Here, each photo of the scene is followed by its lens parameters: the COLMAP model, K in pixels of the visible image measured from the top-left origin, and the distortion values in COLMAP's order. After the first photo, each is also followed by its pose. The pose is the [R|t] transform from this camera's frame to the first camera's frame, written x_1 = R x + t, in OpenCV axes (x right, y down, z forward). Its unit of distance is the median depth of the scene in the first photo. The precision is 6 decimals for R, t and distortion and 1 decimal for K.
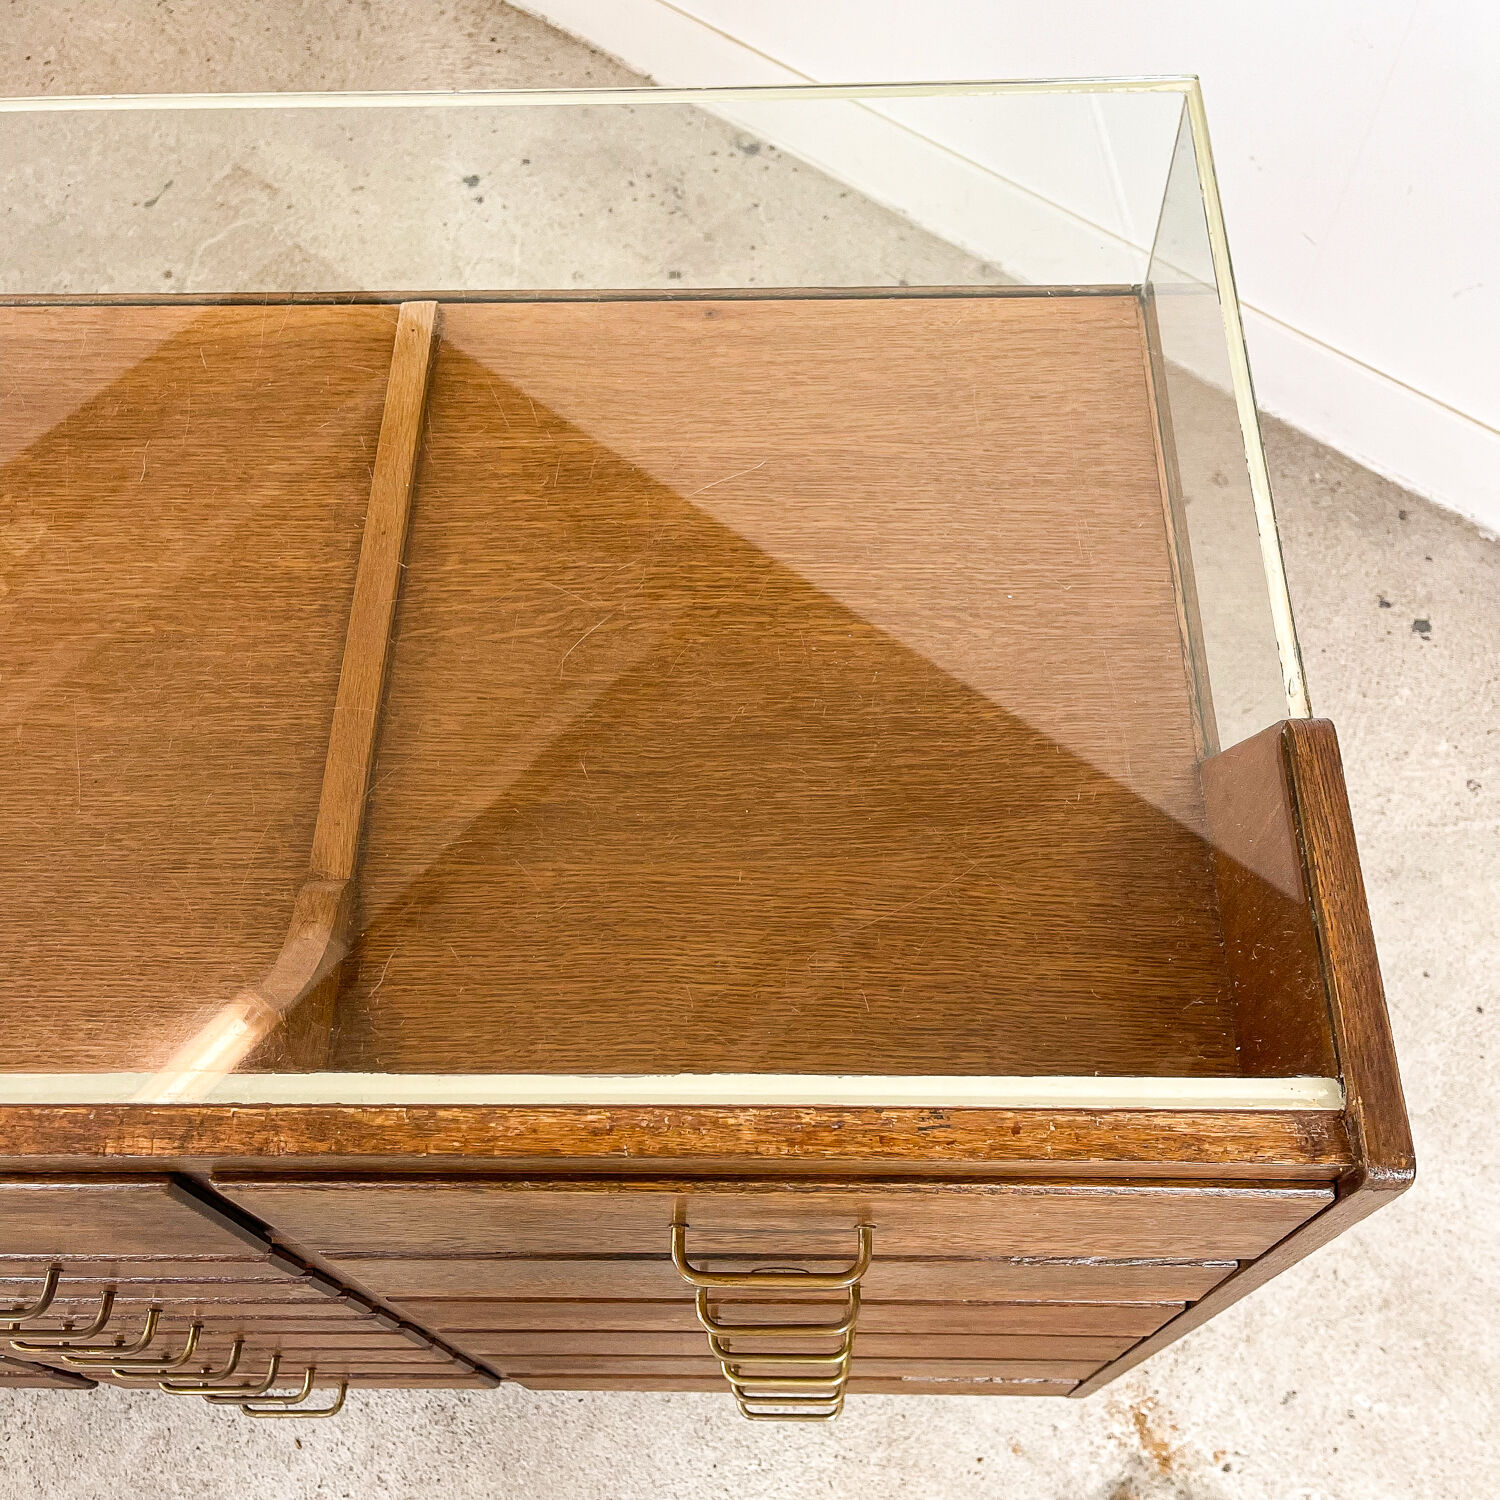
lens RADIAL K [[1496.3, 0, 750.0], [0, 1496.3, 749.8], [0, 0, 1]] dist [0.026906, 0.000000]
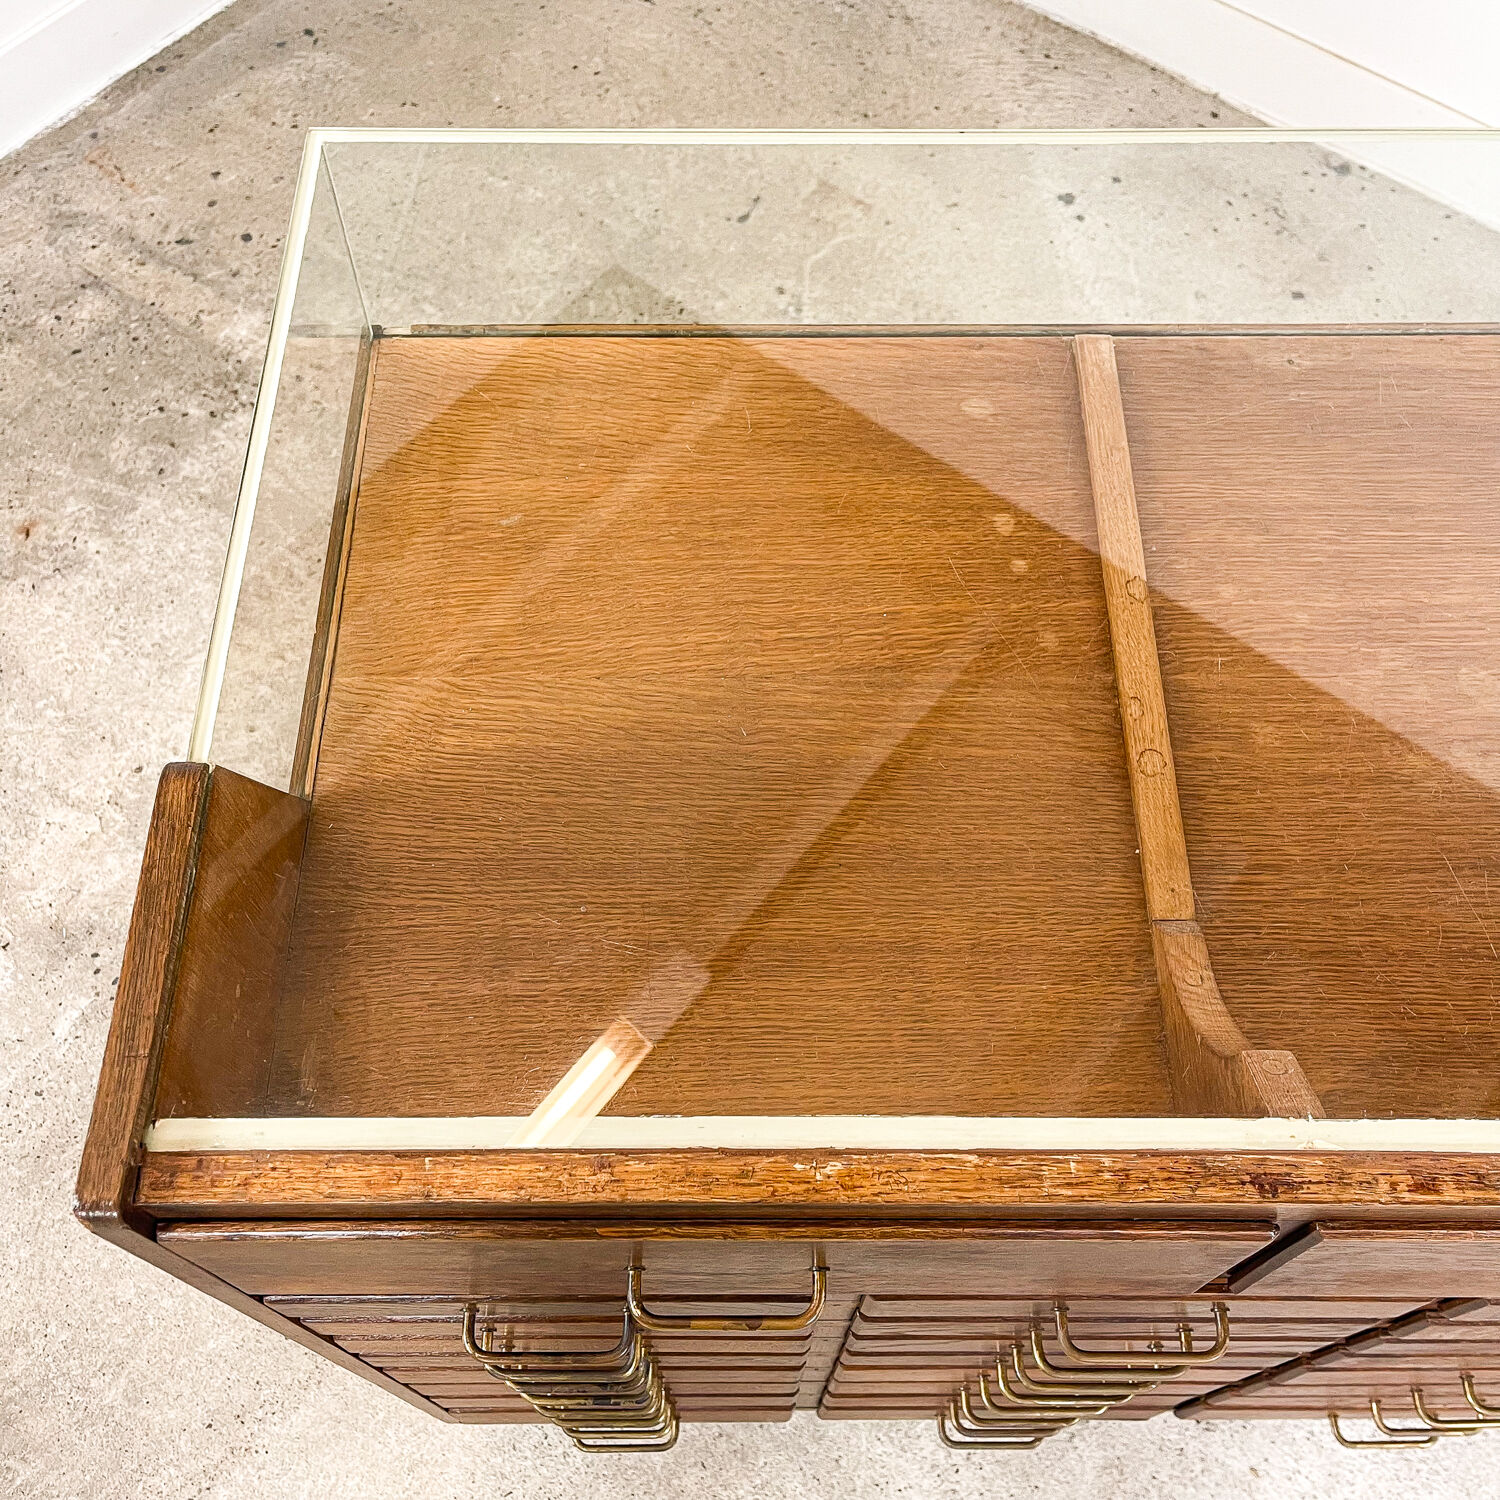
lens RADIAL K [[1496.3, 0, 750.2], [0, 1496.3, 751.1], [0, 0, 1]] dist [0.026906, 0.000000]
pose [[0.998795, -0.001502, 0.049049, -0.443470], [0.001421, 0.999998, 0.001700, -0.013122], [-0.049051, -0.001629, 0.998795, 0.011422]]
